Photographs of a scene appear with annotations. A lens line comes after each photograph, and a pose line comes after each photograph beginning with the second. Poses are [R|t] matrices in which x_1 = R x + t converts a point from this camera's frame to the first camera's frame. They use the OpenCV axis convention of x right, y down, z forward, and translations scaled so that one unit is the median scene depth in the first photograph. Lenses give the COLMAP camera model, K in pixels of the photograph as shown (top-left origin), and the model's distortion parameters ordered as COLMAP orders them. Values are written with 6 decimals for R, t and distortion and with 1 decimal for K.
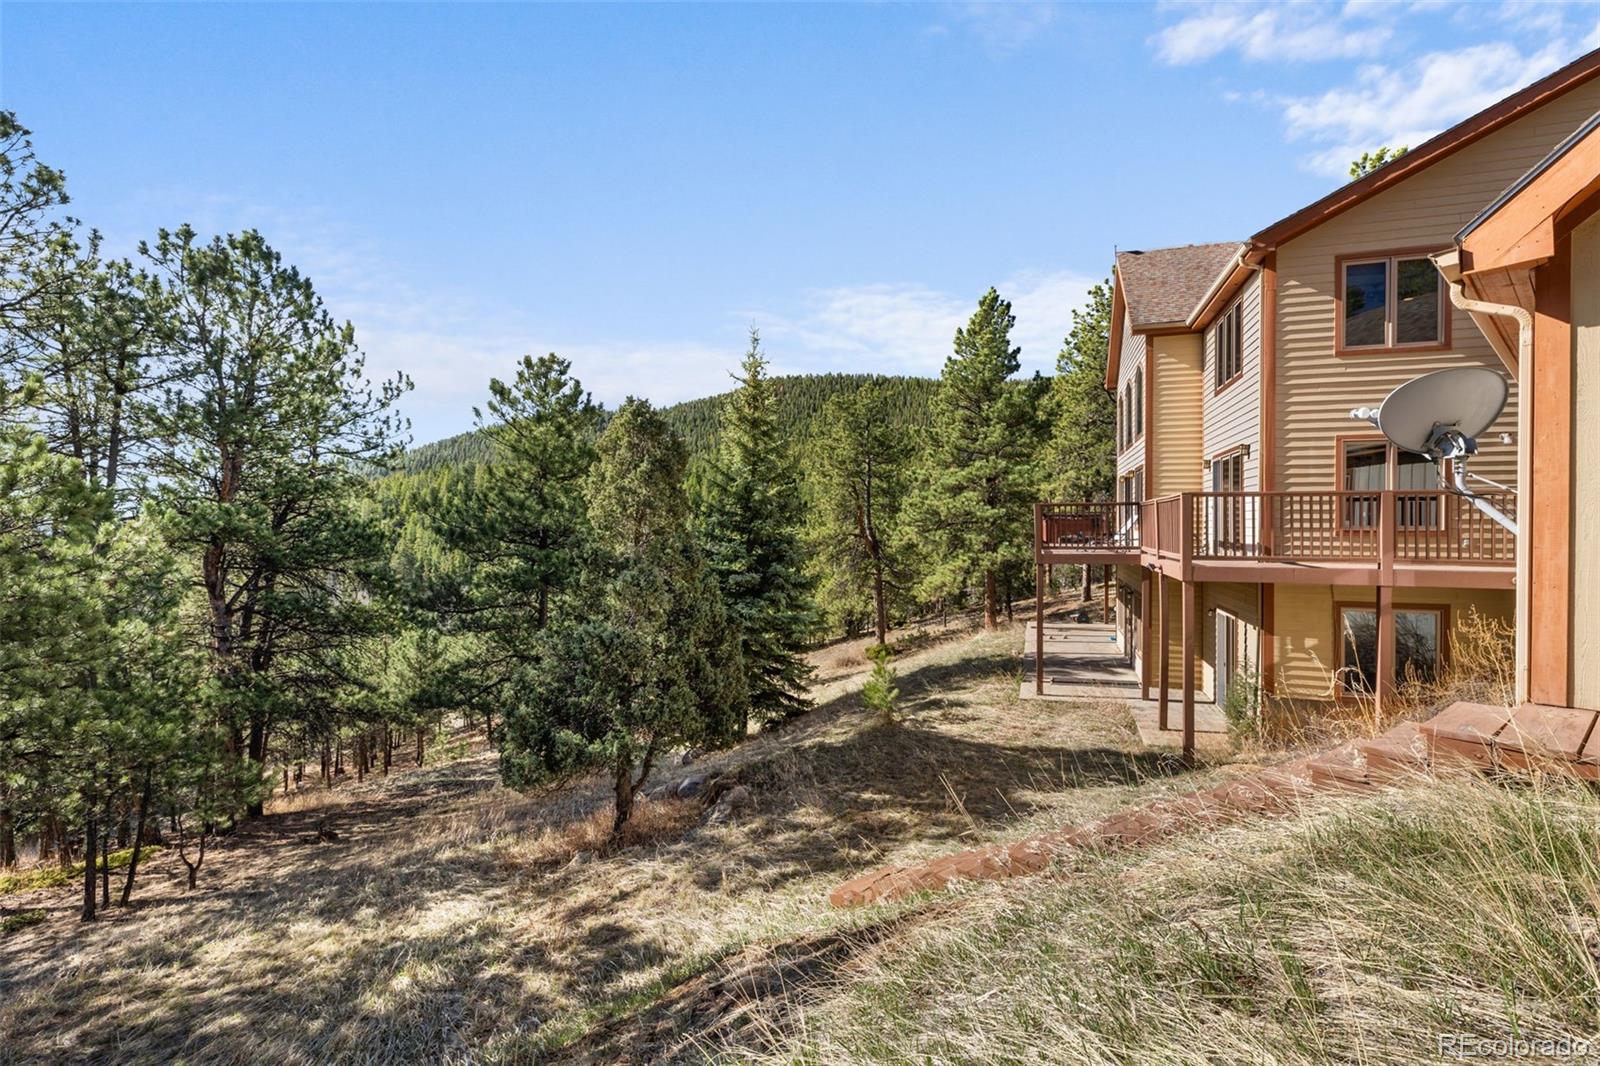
lens RADIAL K [[722.8, 0, 802.4], [0, 722.8, 526.9], [0, 0, 1]] dist [0.001751, -0.000052]
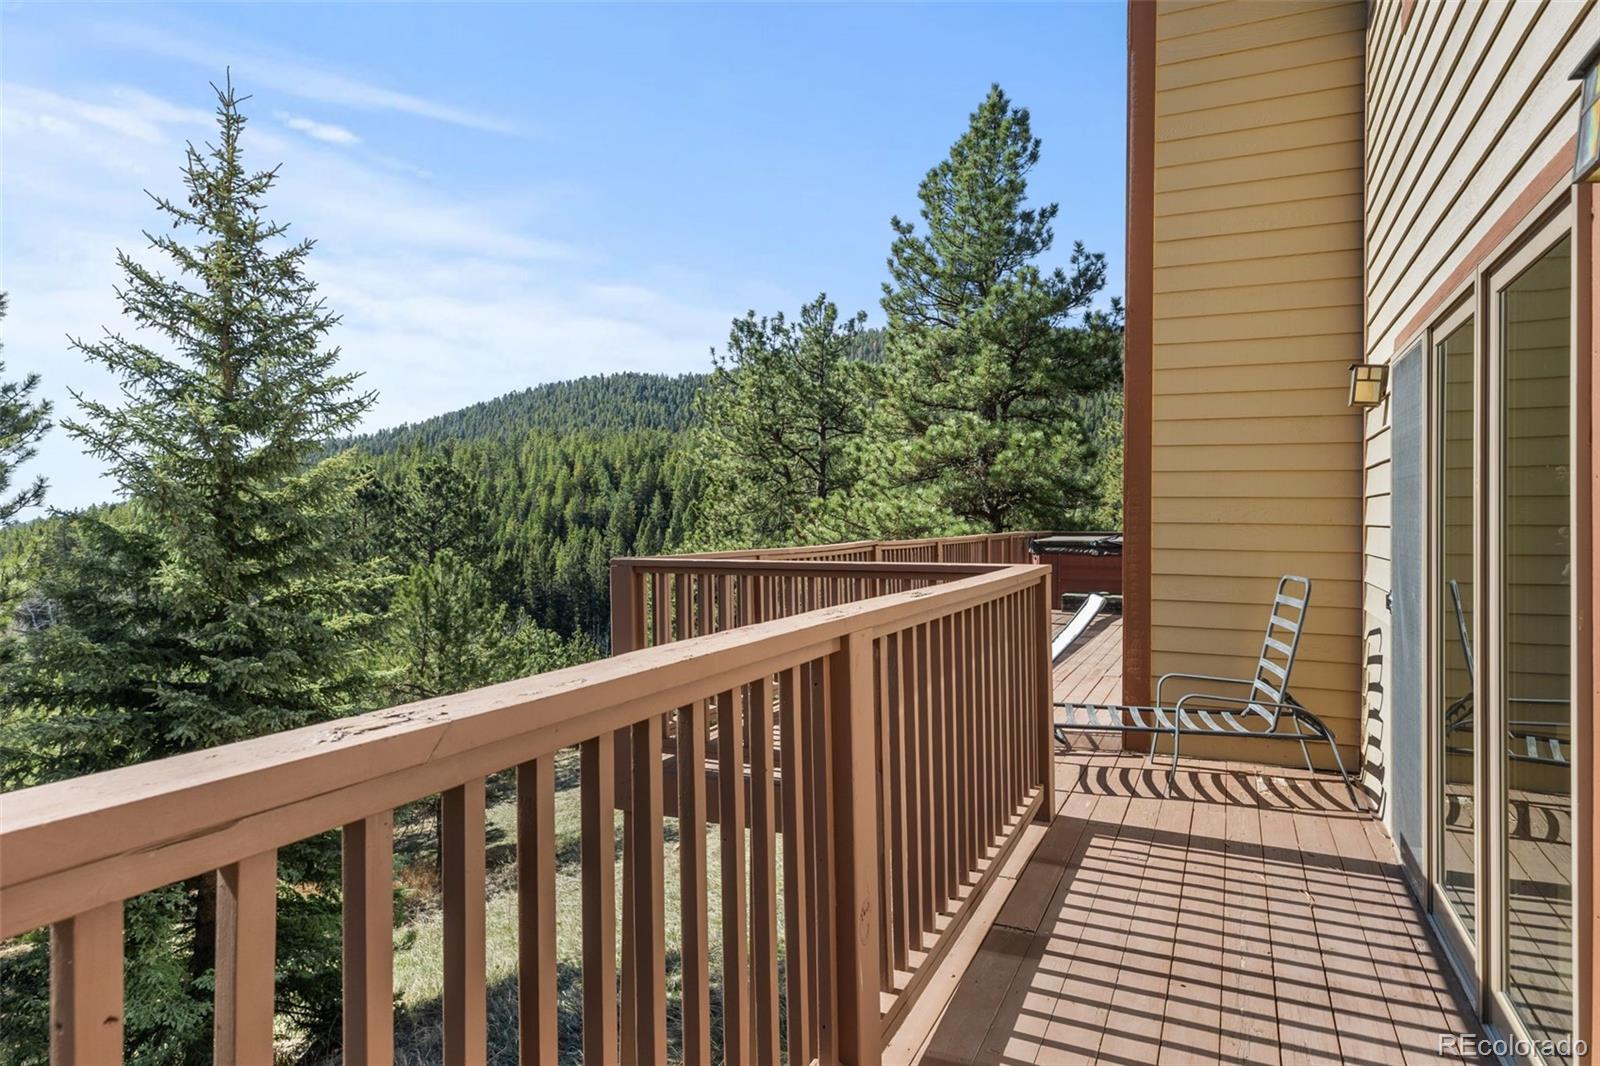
lens RADIAL K [[929.3, 0, 761.7], [0, 929.3, 500.0], [0, 0, 1]] dist [0.001796, 0.002435]
pose [[0.987067, 0.005466, -0.160214, 0.204268], [-0.009210, 0.999701, -0.022631, -0.022453], [0.160042, 0.023814, 0.986823, 0.330094]]
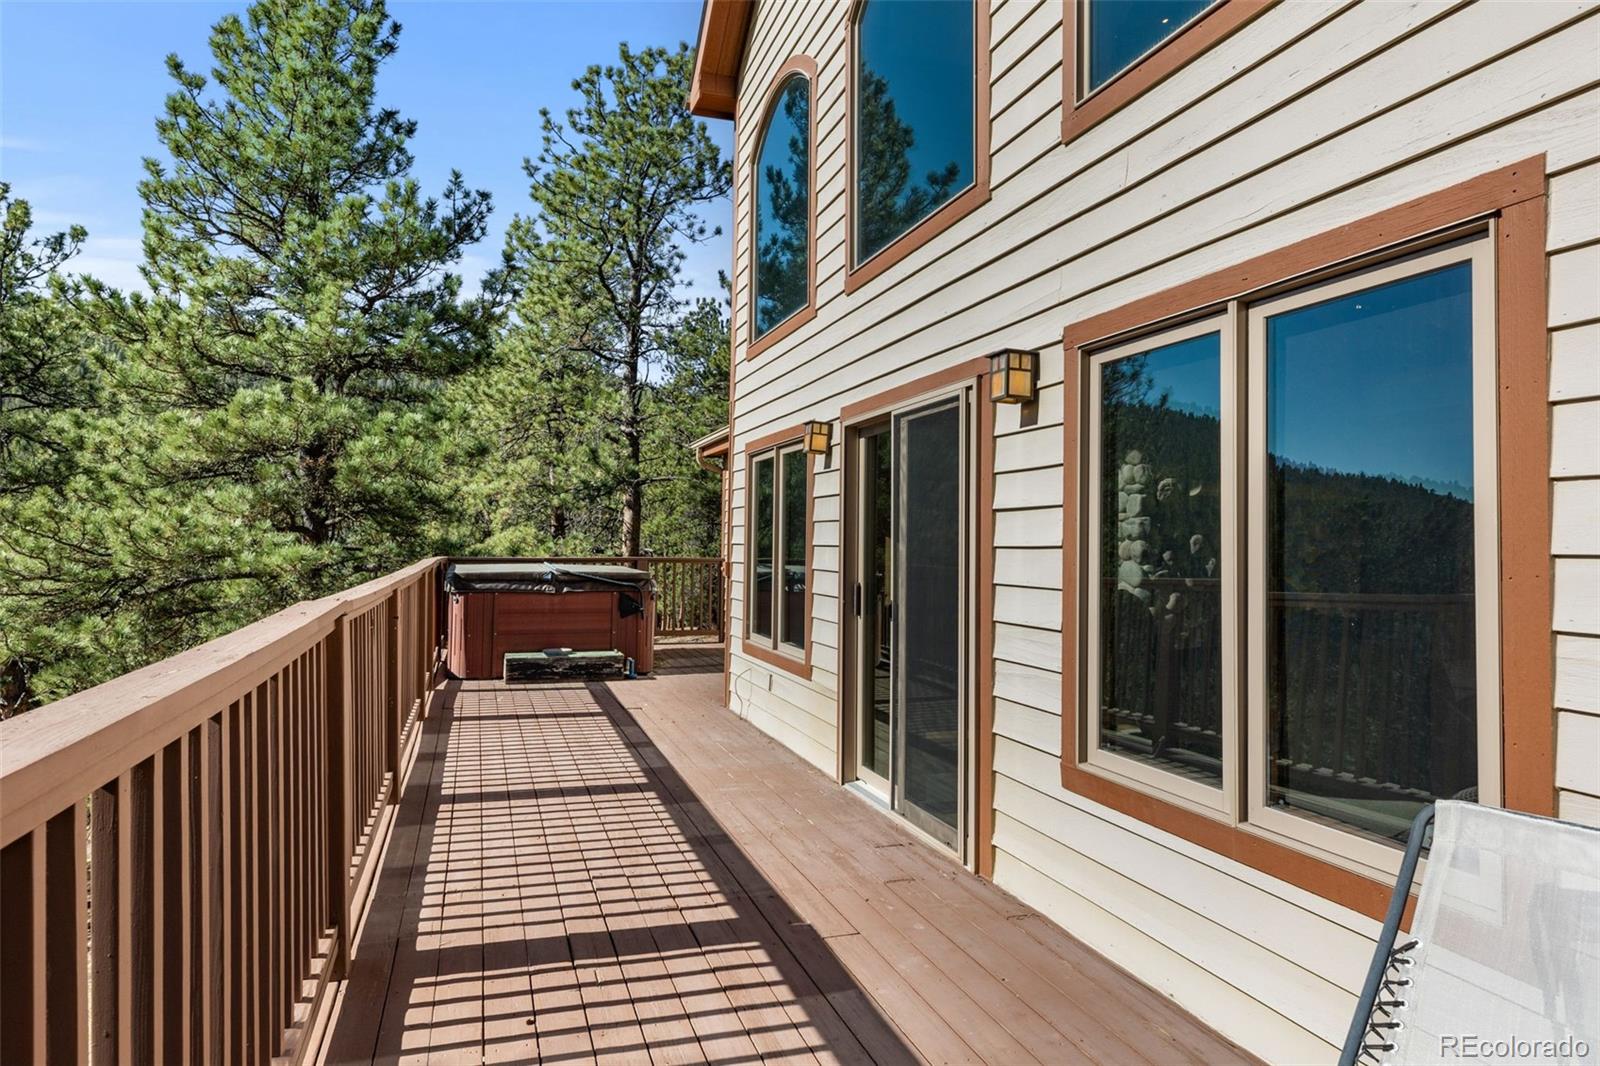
lens RADIAL K [[929.3, 0, 752.6], [0, 929.3, 509.2], [0, 0, 1]] dist [0.001796, 0.002435]
pose [[0.822944, 0.031431, 0.567253, 0.176373], [-0.009605, 0.999095, -0.041424, -0.022695], [-0.568042, 0.028642, 0.822501, 0.500432]]
